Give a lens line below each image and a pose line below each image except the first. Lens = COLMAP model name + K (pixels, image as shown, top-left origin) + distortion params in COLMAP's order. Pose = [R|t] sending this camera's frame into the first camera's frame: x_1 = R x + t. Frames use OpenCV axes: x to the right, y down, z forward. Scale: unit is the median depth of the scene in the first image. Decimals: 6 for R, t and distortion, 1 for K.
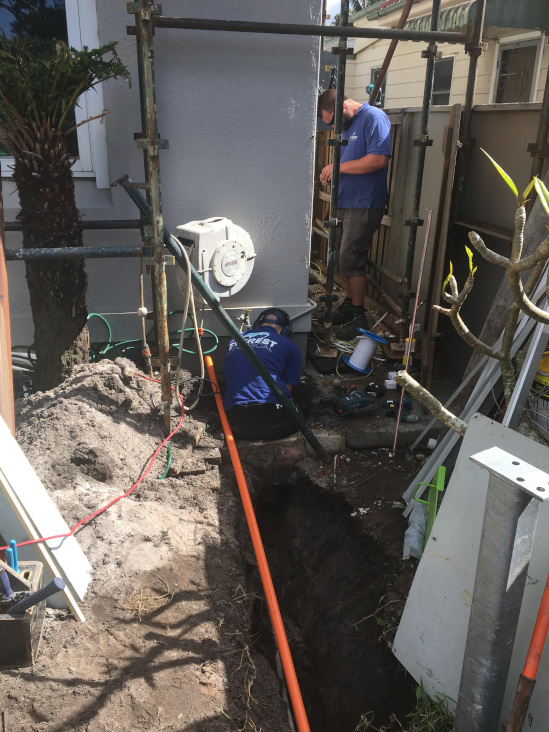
lens RADIAL K [[633.2, 0, 274.5], [0, 633.2, 366.0], [0, 0, 1]] dist [0.086288, -0.123889]
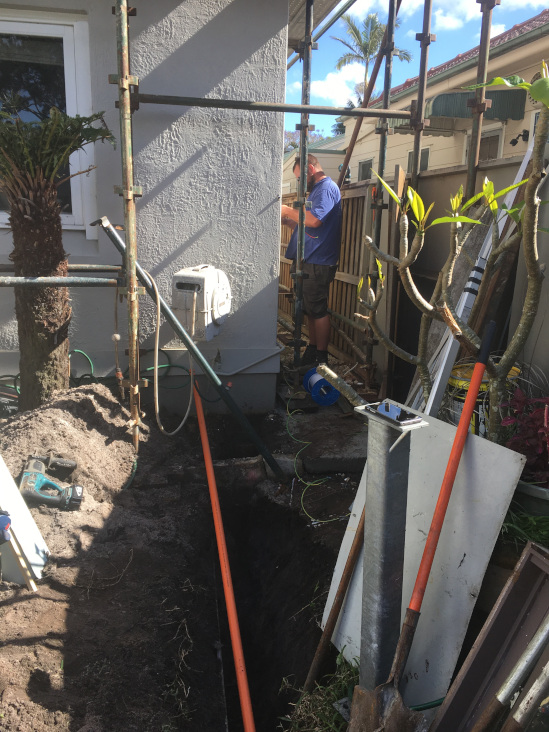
lens RADIAL K [[633.2, 0, 274.5], [0, 633.2, 366.0], [0, 0, 1]] dist [0.086288, -0.123889]
pose [[0.999847, 0.010684, -0.013864, 0.090040], [-0.012528, 0.989995, -0.140548, 0.122324], [0.012223, 0.140700, 0.989977, -0.098401]]
